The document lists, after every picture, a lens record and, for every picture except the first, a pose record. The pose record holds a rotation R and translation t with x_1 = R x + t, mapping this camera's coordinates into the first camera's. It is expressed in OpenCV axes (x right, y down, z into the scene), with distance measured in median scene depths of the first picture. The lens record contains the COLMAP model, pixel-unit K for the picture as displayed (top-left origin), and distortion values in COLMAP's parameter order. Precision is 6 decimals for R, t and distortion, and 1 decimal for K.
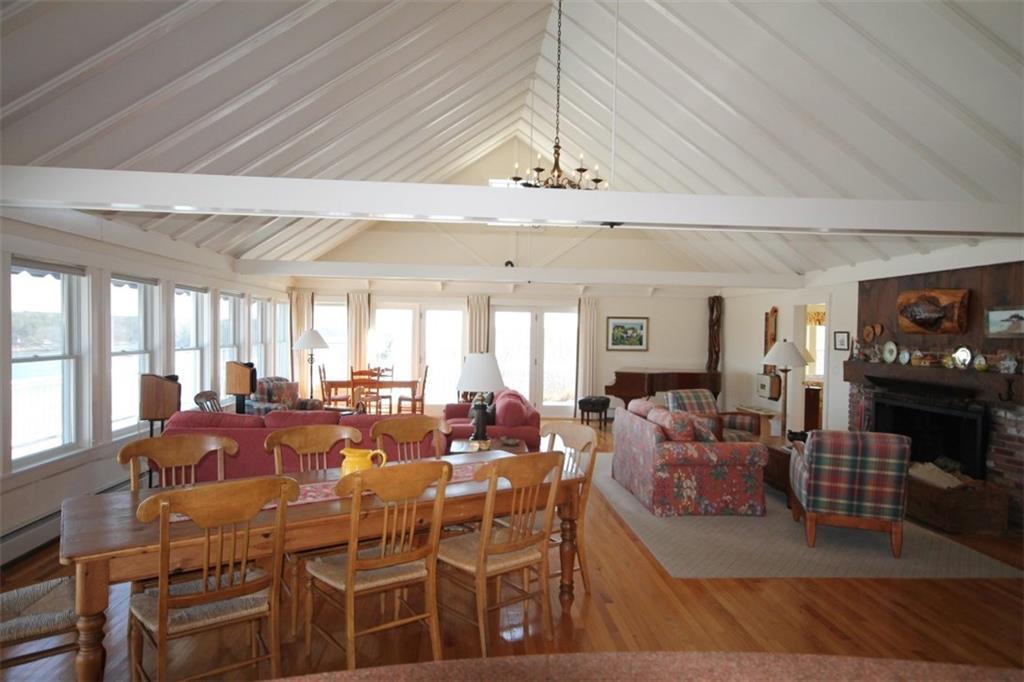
lens RADIAL K [[657.4, 0, 509.9], [0, 657.4, 341.9], [0, 0, 1]] dist [0.004341, 0.000881]
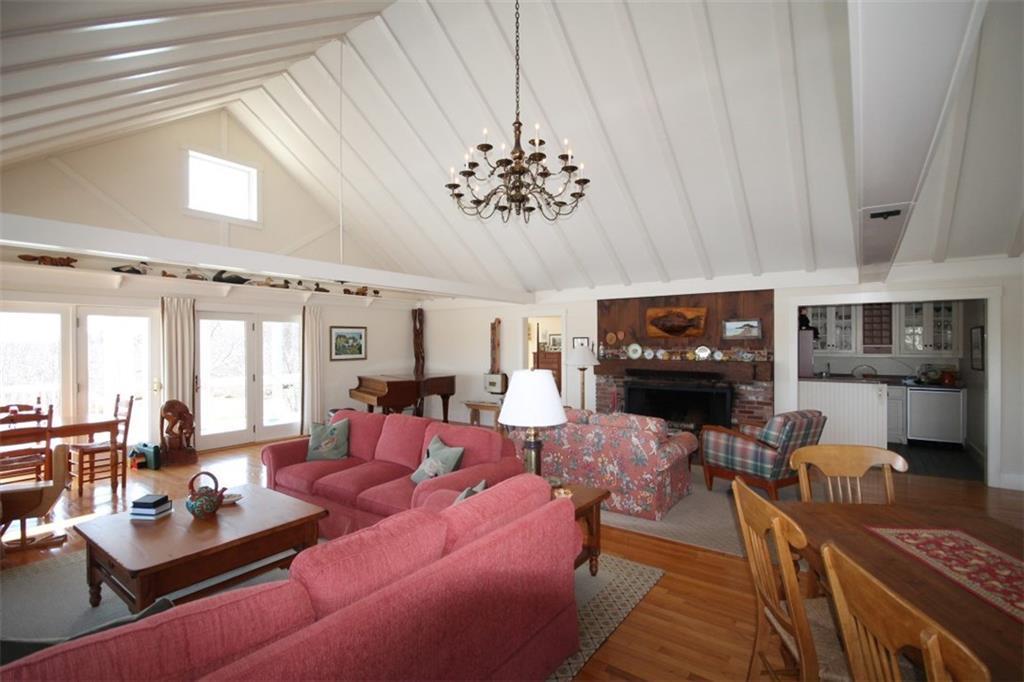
lens RADIAL K [[478.1, 0, 512.9], [0, 478.1, 343.8], [0, 0, 1]] dist [-0.014028, 0.000045]
pose [[0.635589, -0.022453, 0.771701, -0.360637], [0.028978, 0.999566, 0.005216, -0.012632], [-0.771484, 0.019047, 0.635964, 0.539727]]
